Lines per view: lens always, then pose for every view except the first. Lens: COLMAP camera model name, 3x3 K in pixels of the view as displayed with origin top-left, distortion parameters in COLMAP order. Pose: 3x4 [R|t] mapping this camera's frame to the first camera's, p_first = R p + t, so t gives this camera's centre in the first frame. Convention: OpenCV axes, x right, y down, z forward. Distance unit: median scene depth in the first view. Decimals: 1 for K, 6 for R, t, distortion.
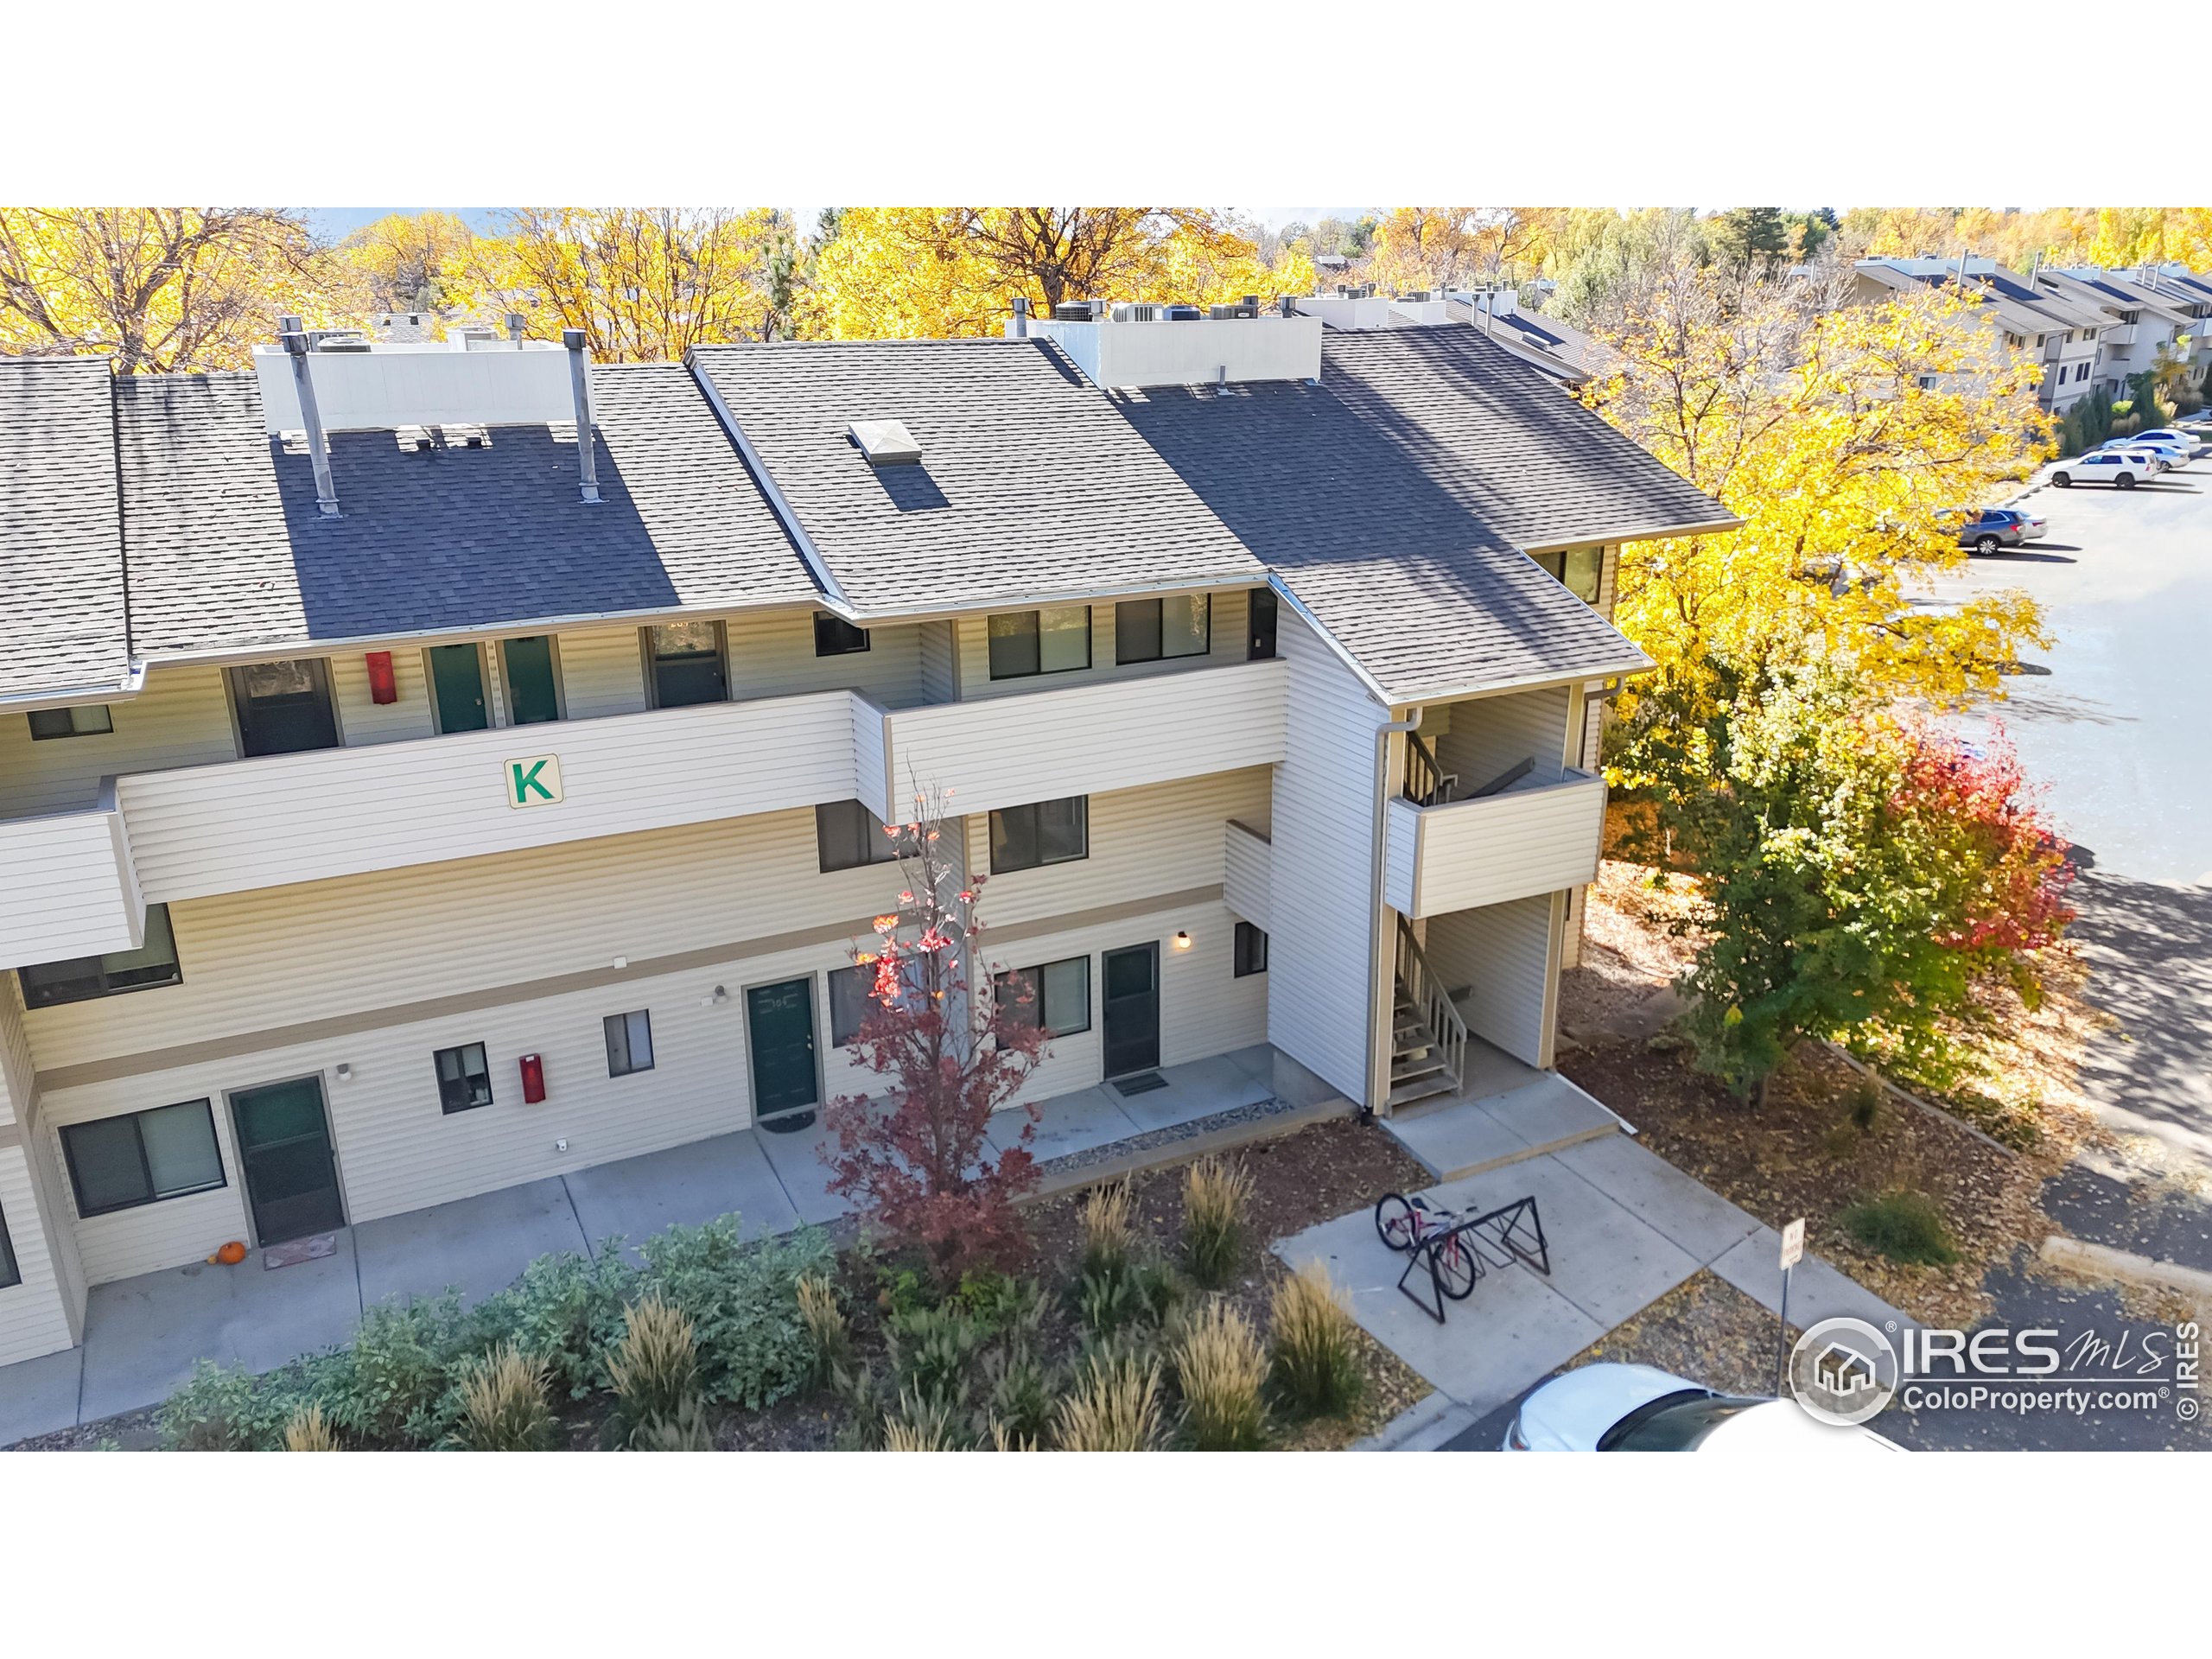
lens RADIAL K [[1611.8, 0, 1105.2], [0, 1611.8, 824.2], [0, 0, 1]] dist [0.053875, -0.015704]
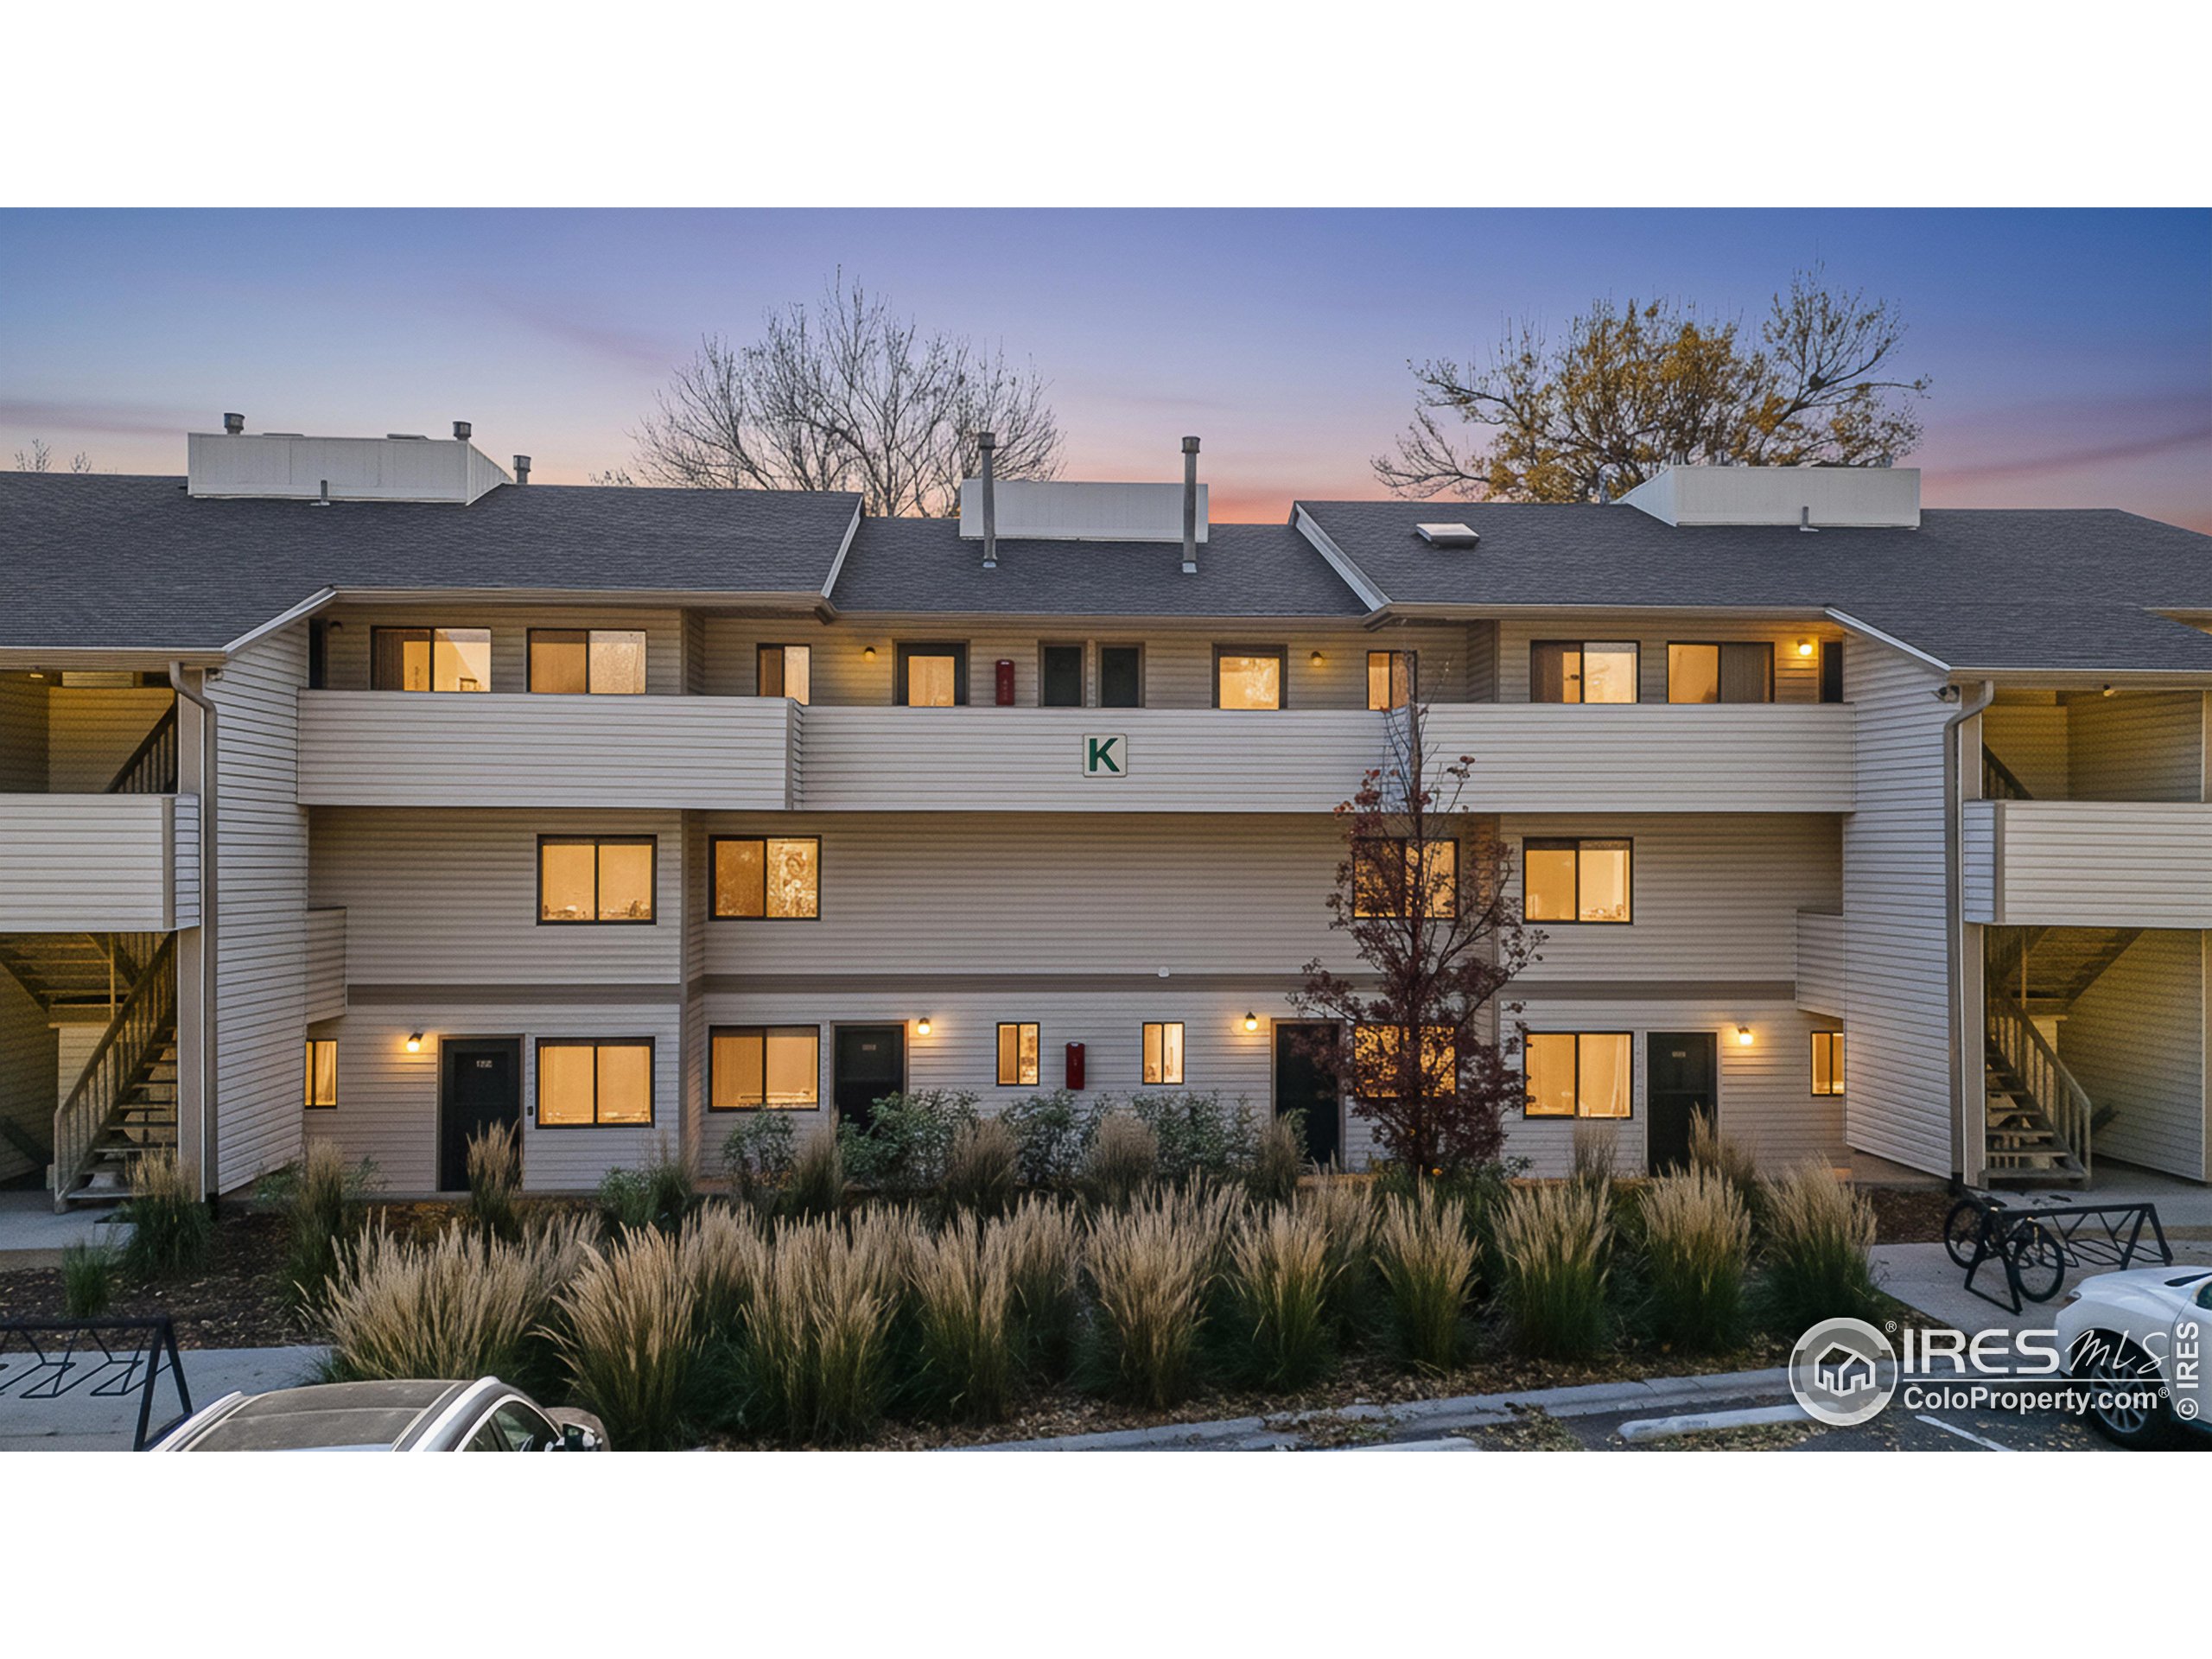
lens RADIAL K [[1611.8, 0, 1100.7], [0, 1611.8, 833.0], [0, 0, 1]] dist [0.053875, -0.015704]
pose [[0.915042, 0.009179, -0.403255, 0.094778], [-0.139649, 0.945121, -0.295370, 0.318365], [0.378414, 0.326590, 0.866107, 0.019290]]
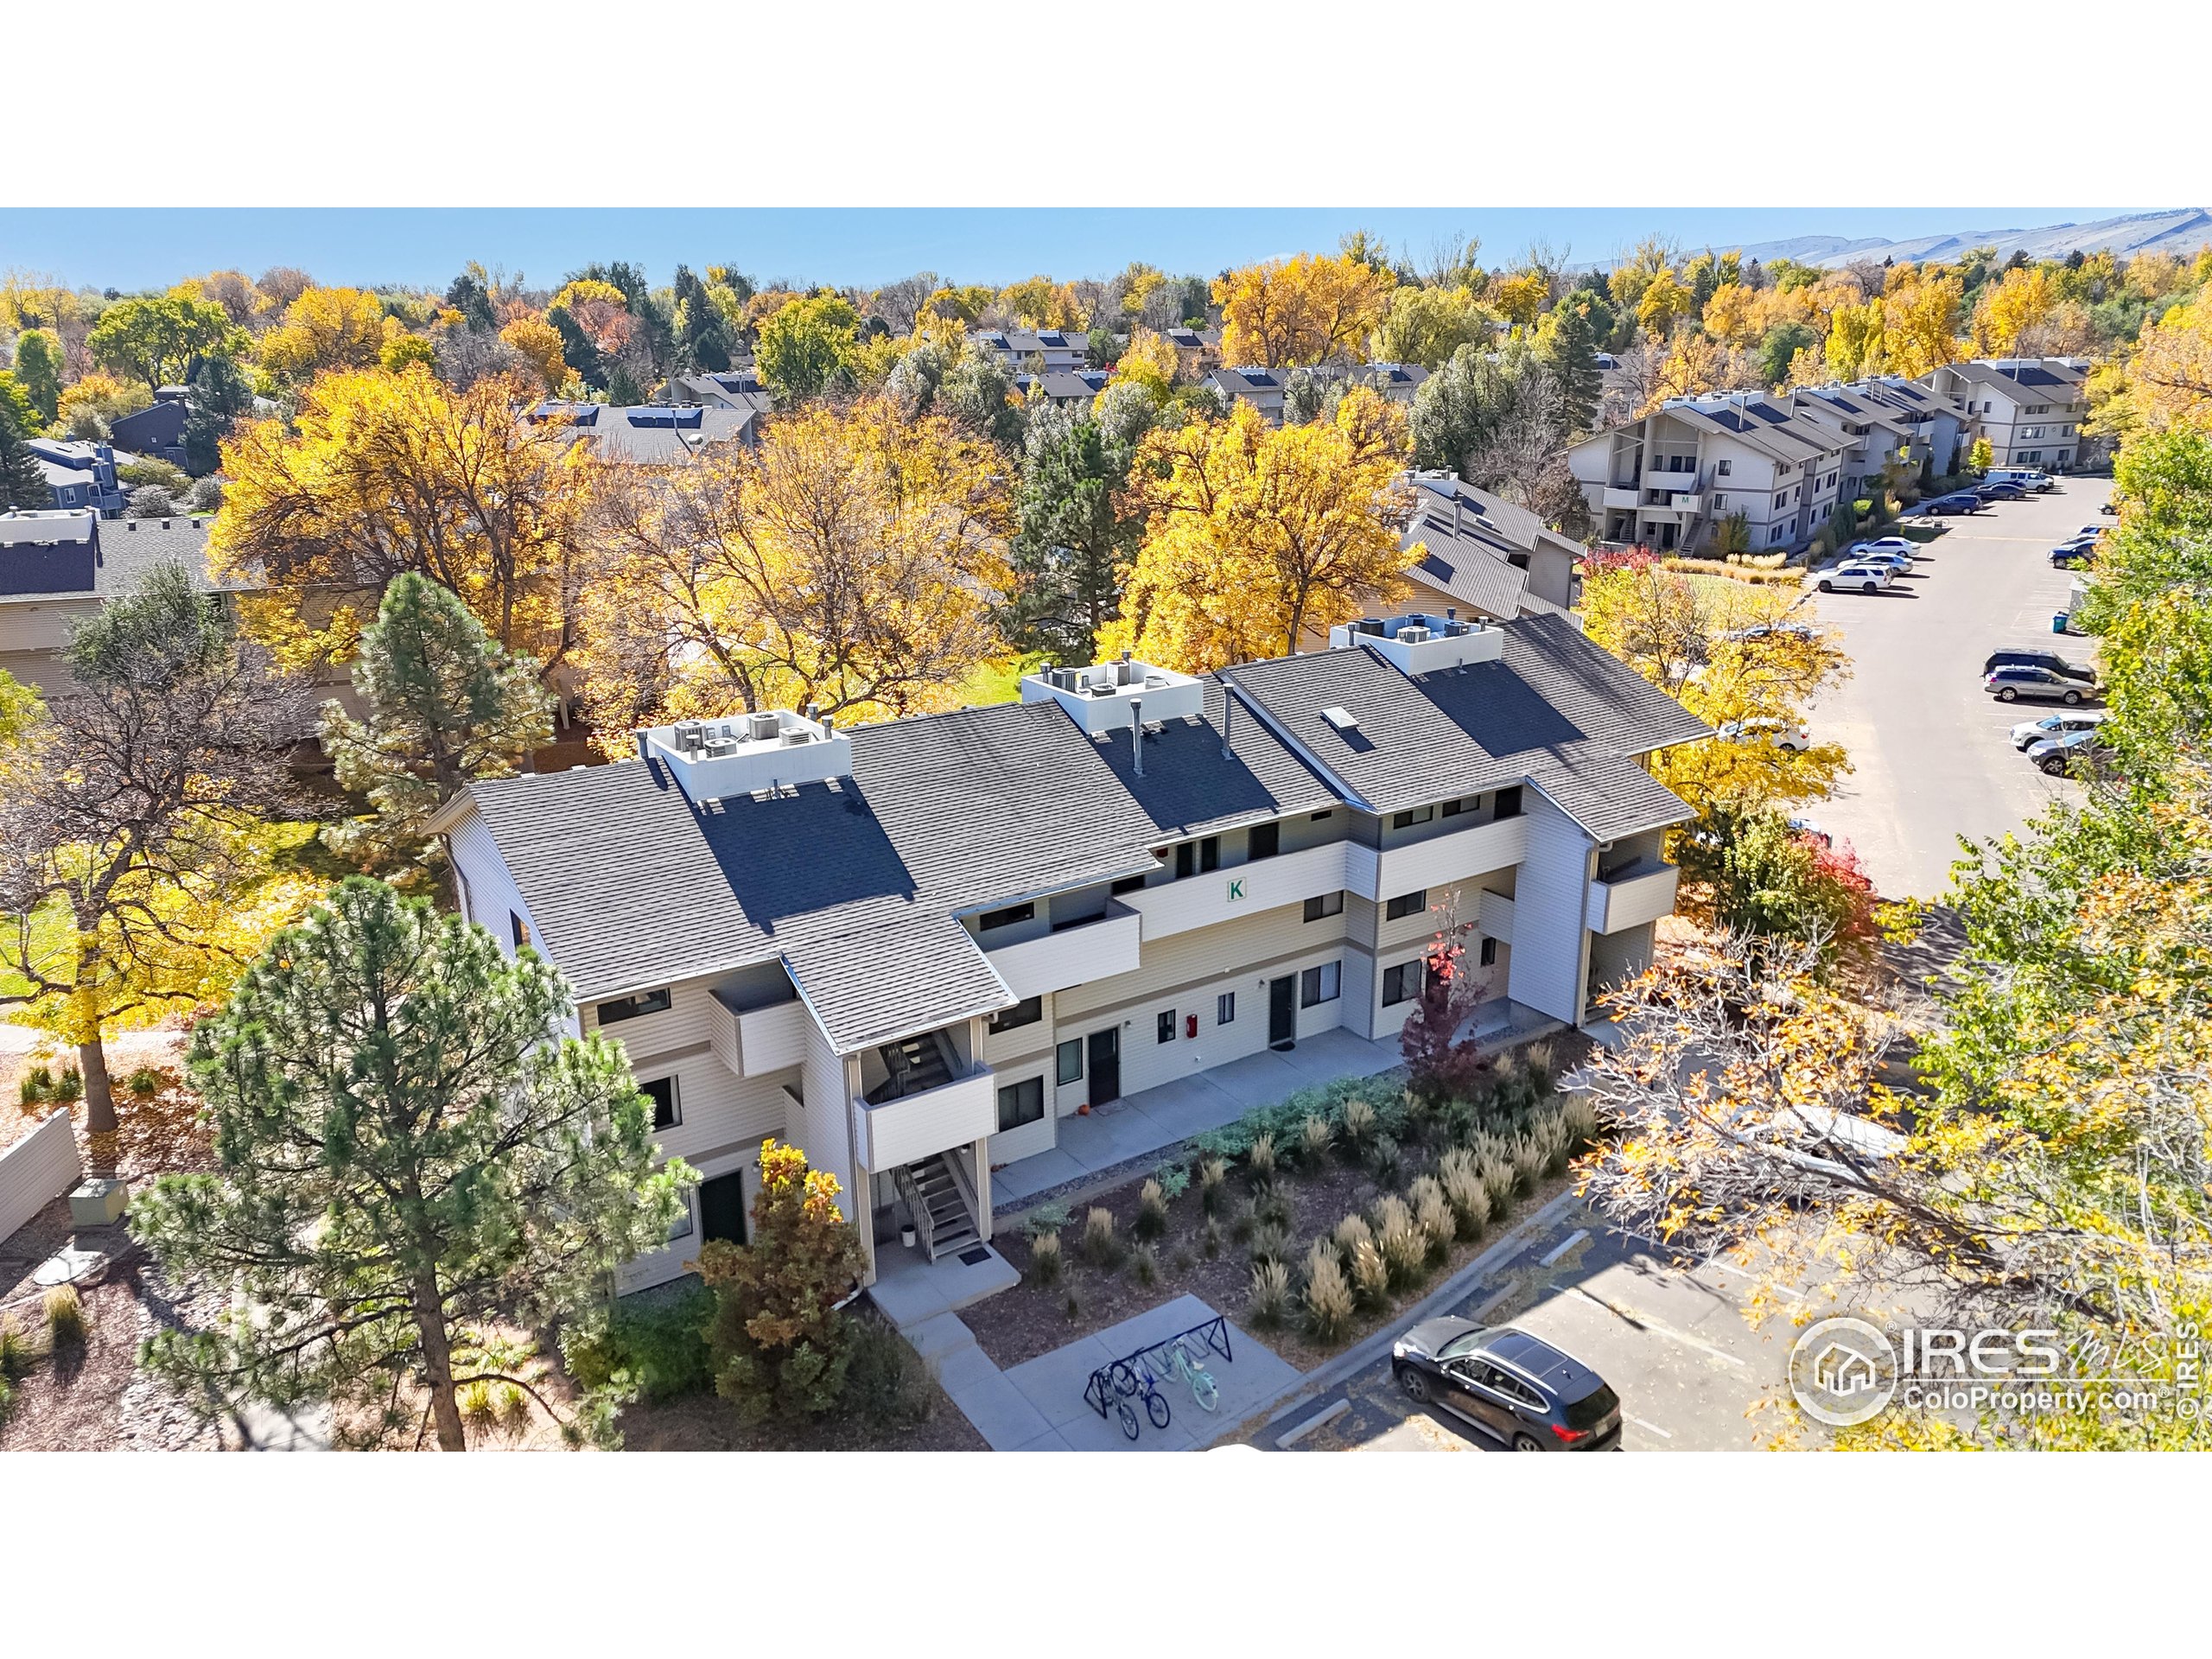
lens RADIAL K [[1611.8, 0, 1098.6], [0, 1611.8, 837.9], [0, 0, 1]] dist [0.053875, -0.015704]
pose [[0.992811, -0.035352, 0.114349, -0.695717], [0.035945, 0.999349, -0.003135, -0.085317], [-0.114163, 0.007222, 0.993436, -1.061148]]
